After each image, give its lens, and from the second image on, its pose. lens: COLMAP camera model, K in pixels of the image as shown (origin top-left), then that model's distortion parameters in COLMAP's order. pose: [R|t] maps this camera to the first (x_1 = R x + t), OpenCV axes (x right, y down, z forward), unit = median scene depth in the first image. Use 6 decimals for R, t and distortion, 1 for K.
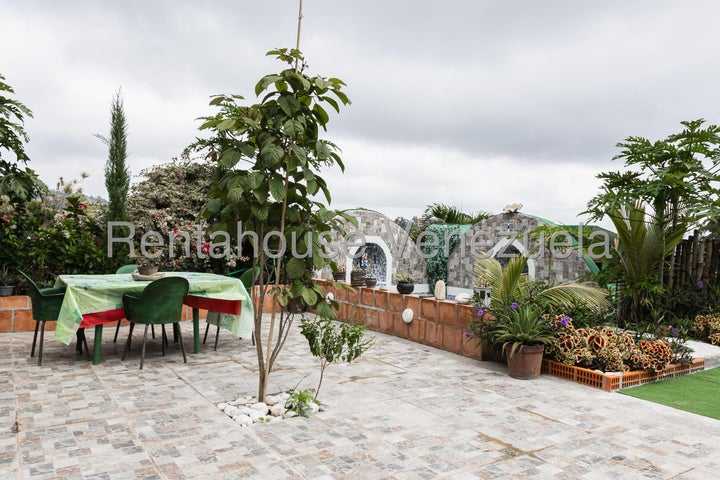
lens RADIAL K [[568.9, 0, 361.0], [0, 568.9, 238.5], [0, 0, 1]] dist [0.000804, -0.007149]
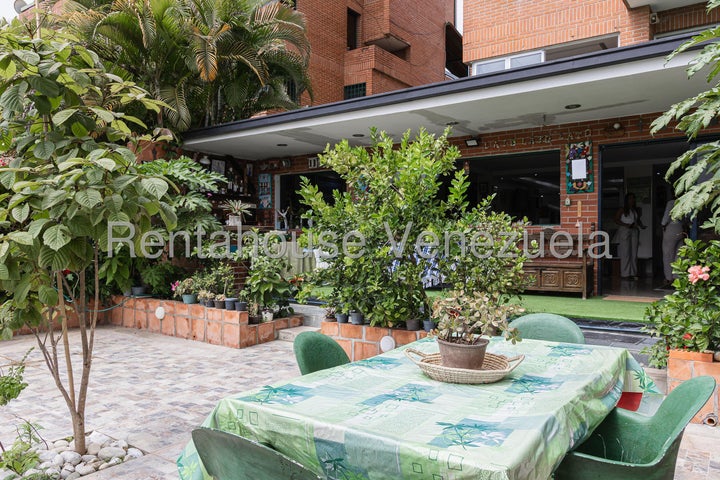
lens RADIAL K [[568.9, 0, 357.3], [0, 568.9, 240.0], [0, 0, 1]] dist [0.000804, -0.007149]
pose [[-0.933899, -0.019925, -0.356981, -0.306784], [-0.021802, 0.999762, 0.001235, -0.021209], [0.356871, 0.008936, -0.934111, 2.338533]]
